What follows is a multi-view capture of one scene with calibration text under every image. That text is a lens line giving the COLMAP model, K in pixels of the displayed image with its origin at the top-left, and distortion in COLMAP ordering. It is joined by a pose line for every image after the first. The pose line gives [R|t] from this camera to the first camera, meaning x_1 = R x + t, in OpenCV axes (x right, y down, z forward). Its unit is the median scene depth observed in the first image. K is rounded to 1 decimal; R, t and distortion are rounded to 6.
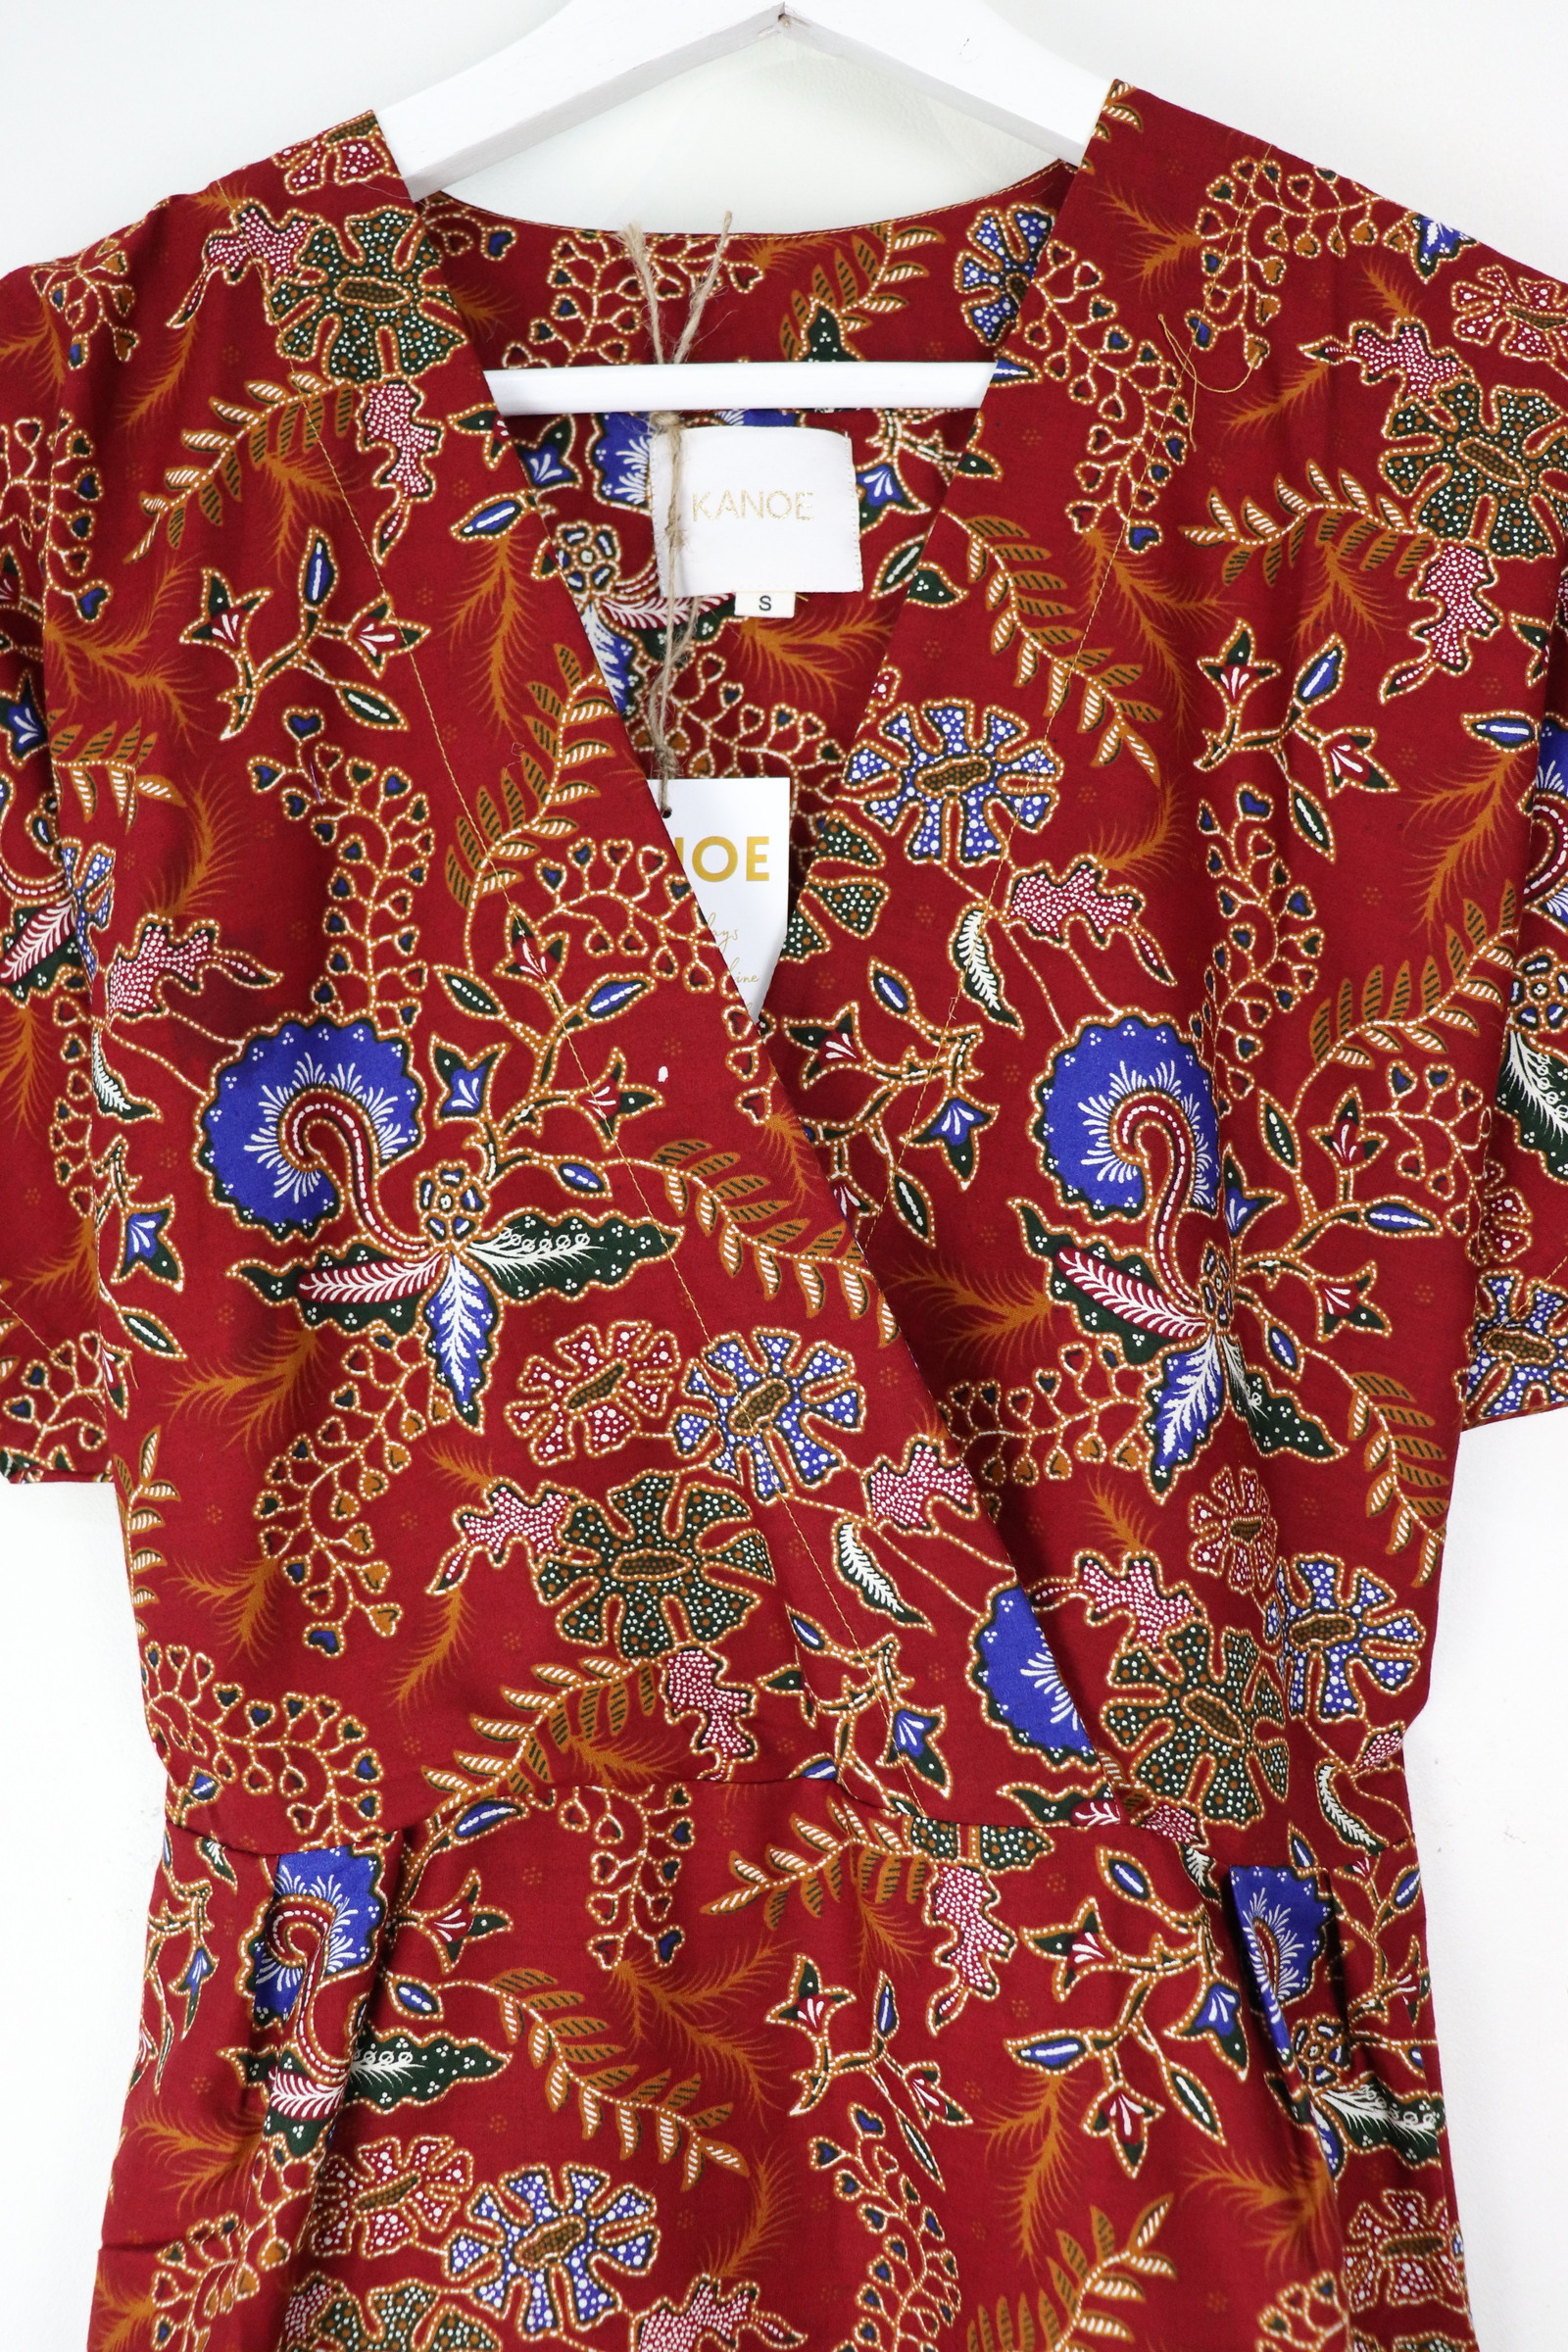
lens RADIAL K [[2062.7, 0, 772.2], [0, 2062.7, 1168.9], [0, 0, 1]] dist [-0.179632, 0.151581]
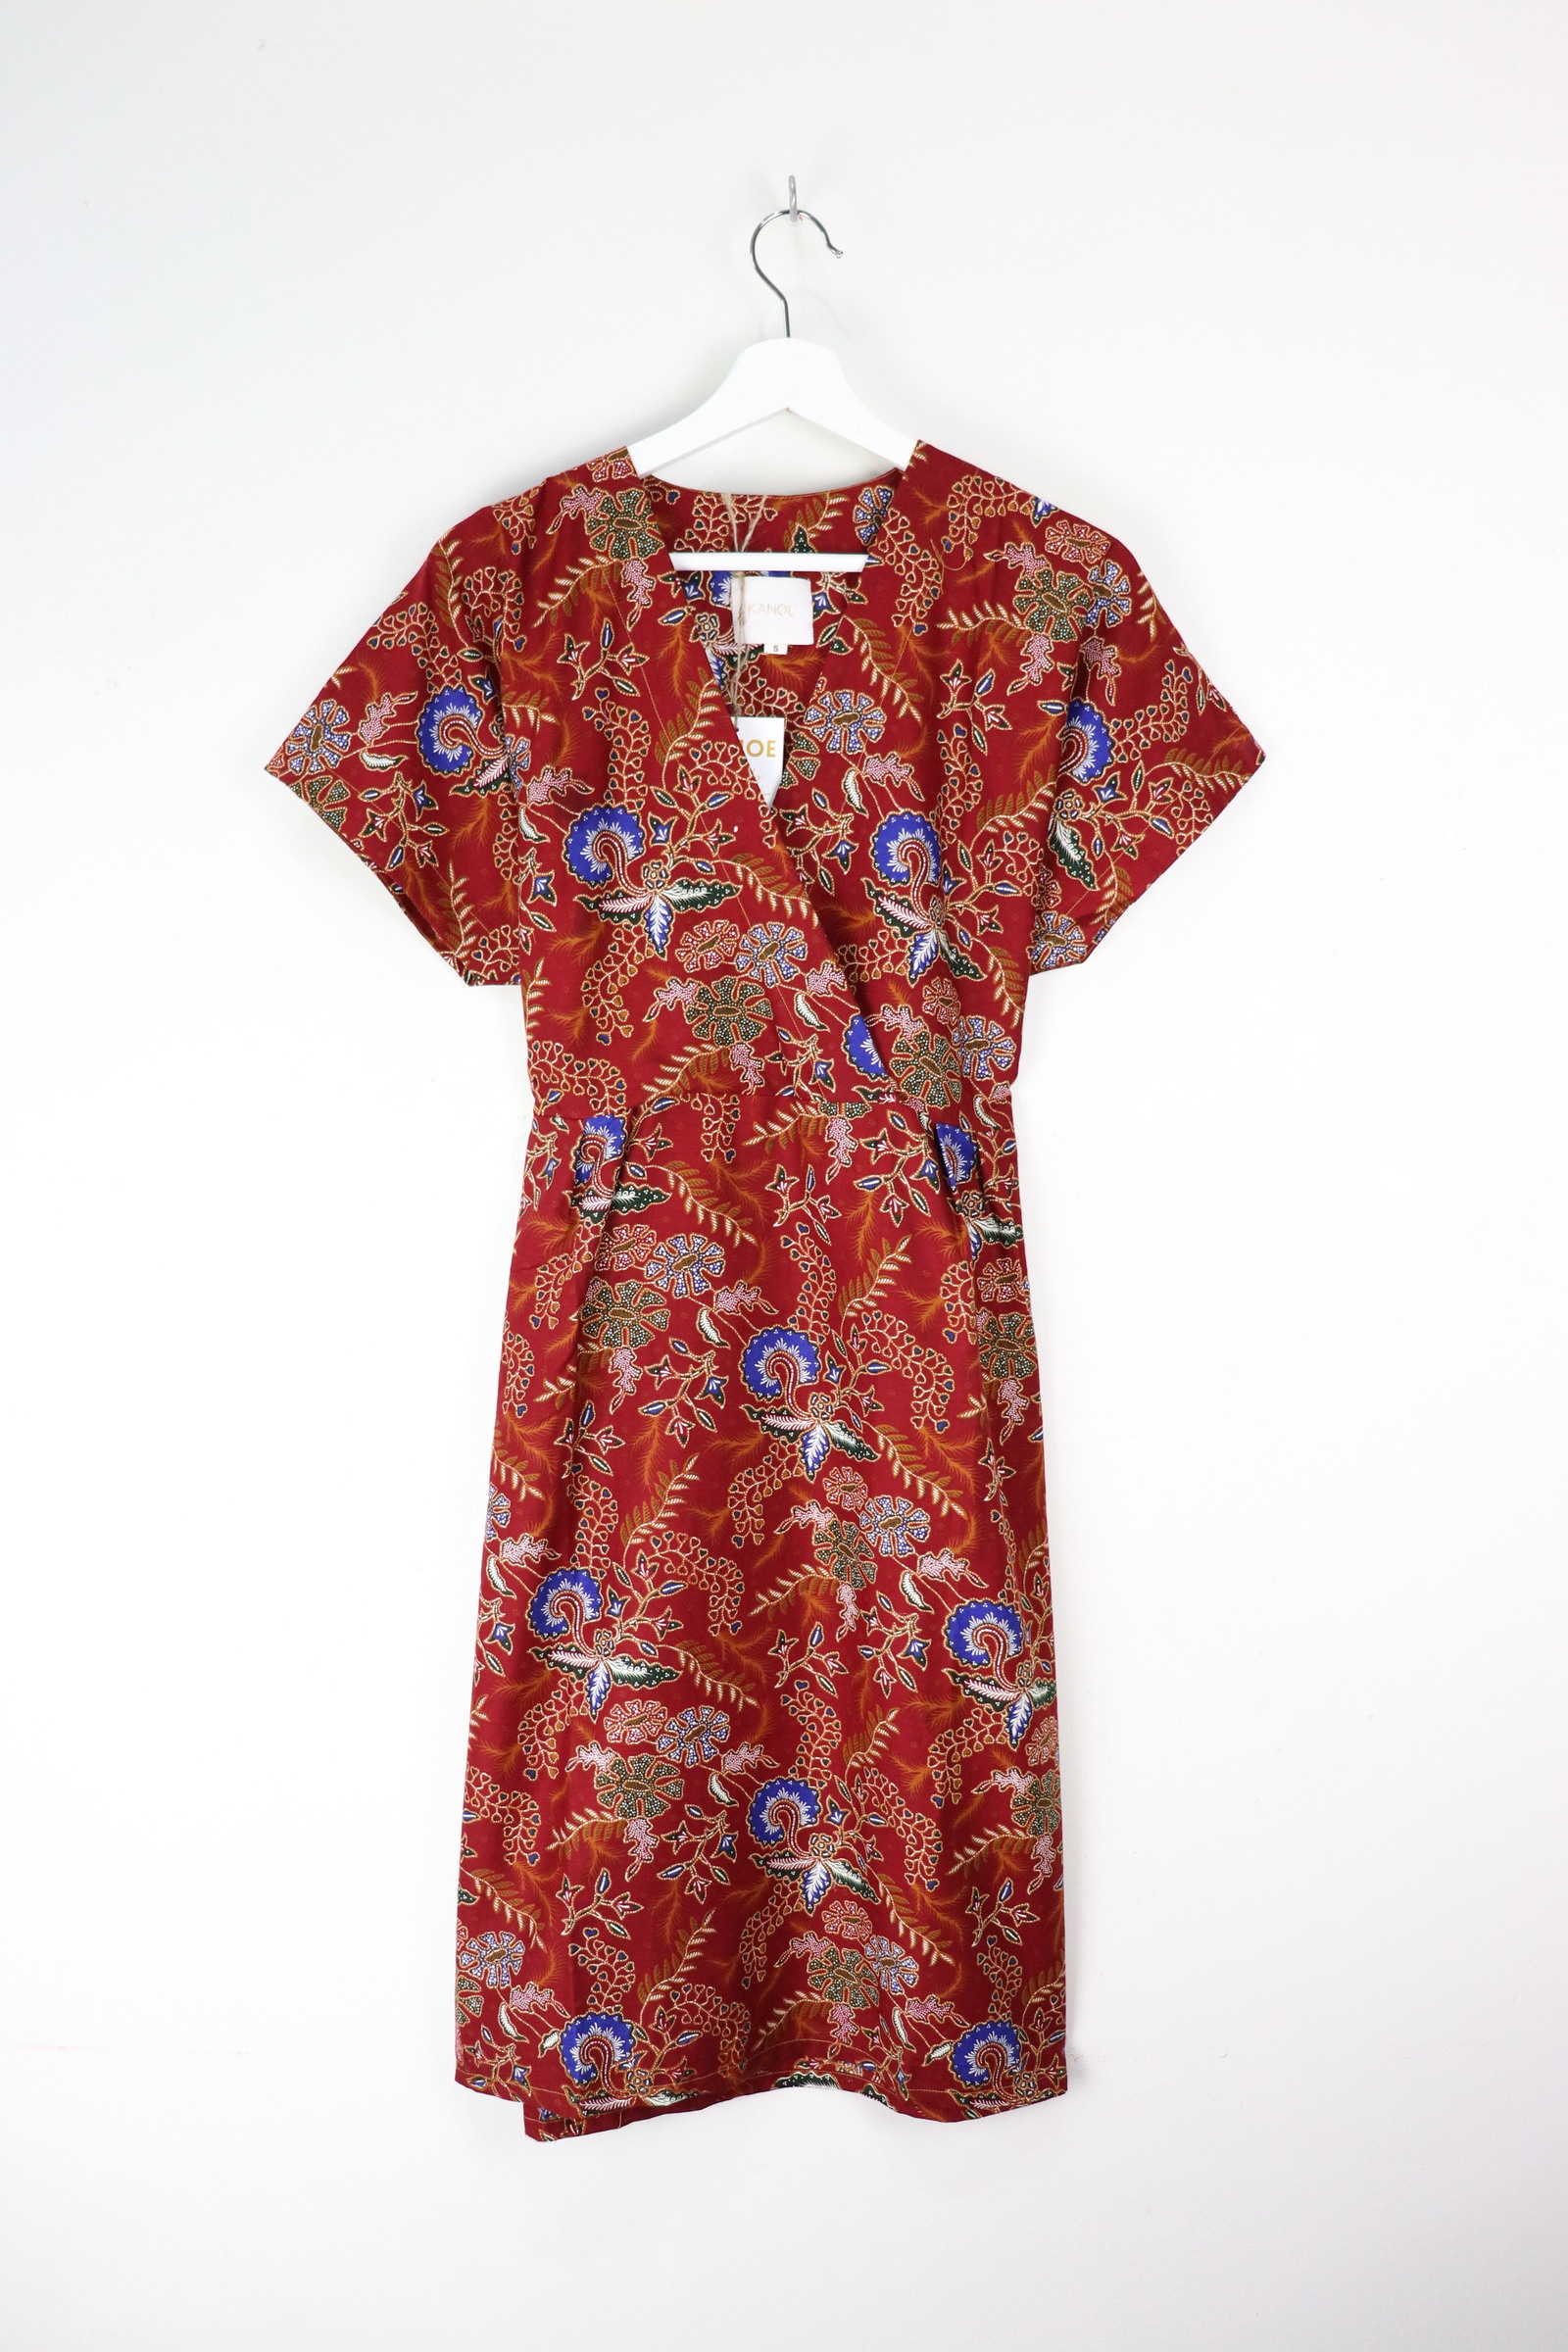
lens RADIAL K [[2062.7, 0, 772.2], [0, 2062.7, 1168.9], [0, 0, 1]] dist [-0.179632, 0.151581]
pose [[0.999336, 0.017407, 0.032020, -0.082979], [-0.021109, 0.992650, 0.119168, 0.074697], [-0.029711, -0.119764, 0.992358, -1.729161]]
